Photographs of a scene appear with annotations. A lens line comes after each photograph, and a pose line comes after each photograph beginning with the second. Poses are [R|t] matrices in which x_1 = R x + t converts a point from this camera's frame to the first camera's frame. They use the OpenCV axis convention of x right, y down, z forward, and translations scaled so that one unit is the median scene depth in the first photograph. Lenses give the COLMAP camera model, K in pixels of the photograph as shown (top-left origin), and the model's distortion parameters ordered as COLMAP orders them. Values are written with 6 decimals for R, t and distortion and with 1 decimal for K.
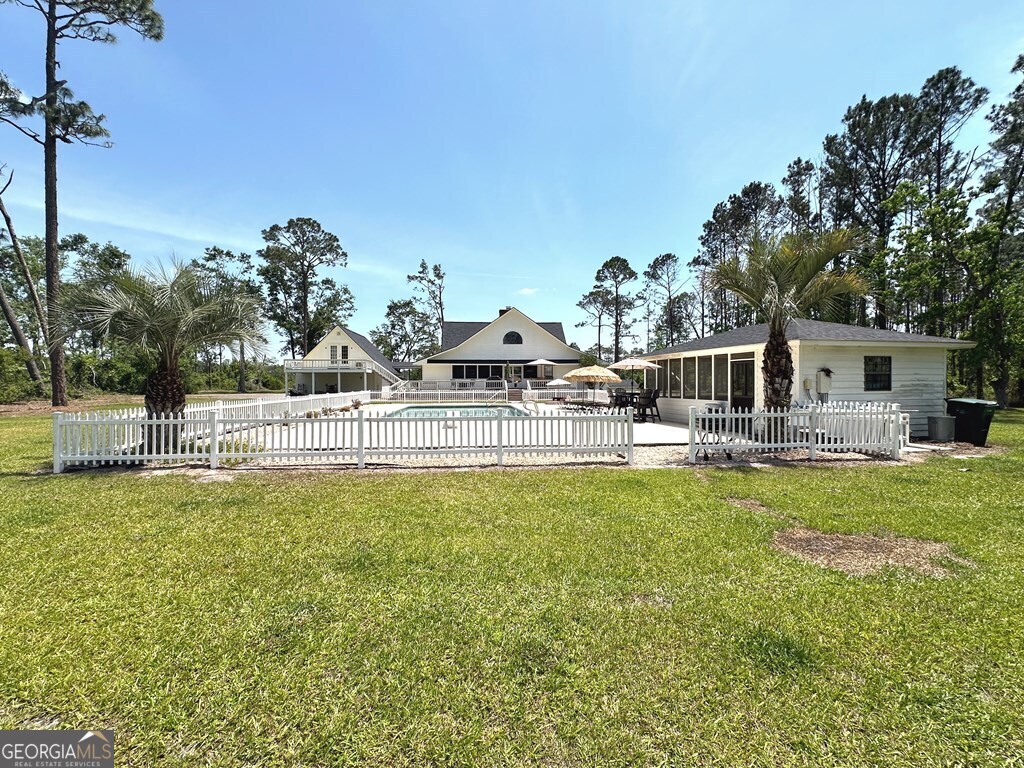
lens RADIAL K [[411.4, 0, 512.0], [0, 411.4, 384.0], [0, 0, 1]] dist [0.001491, 0.000433]
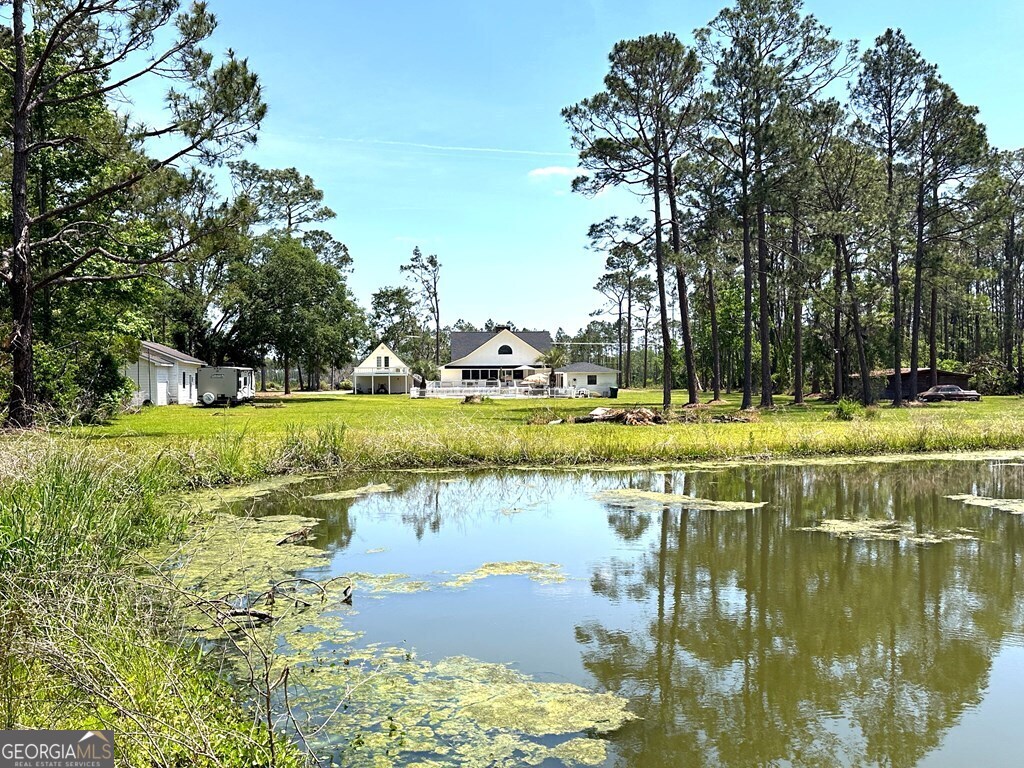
lens RADIAL K [[720.0, 0, 512.0], [0, 720.0, 384.0], [0, 0, 1]] dist [0.001280, 0.000779]
pose [[0.999613, -0.005483, -0.027259, 0.091994], [0.005550, 0.999982, 0.002387, -0.002271], [0.027245, -0.002537, 0.999626, -1.449834]]
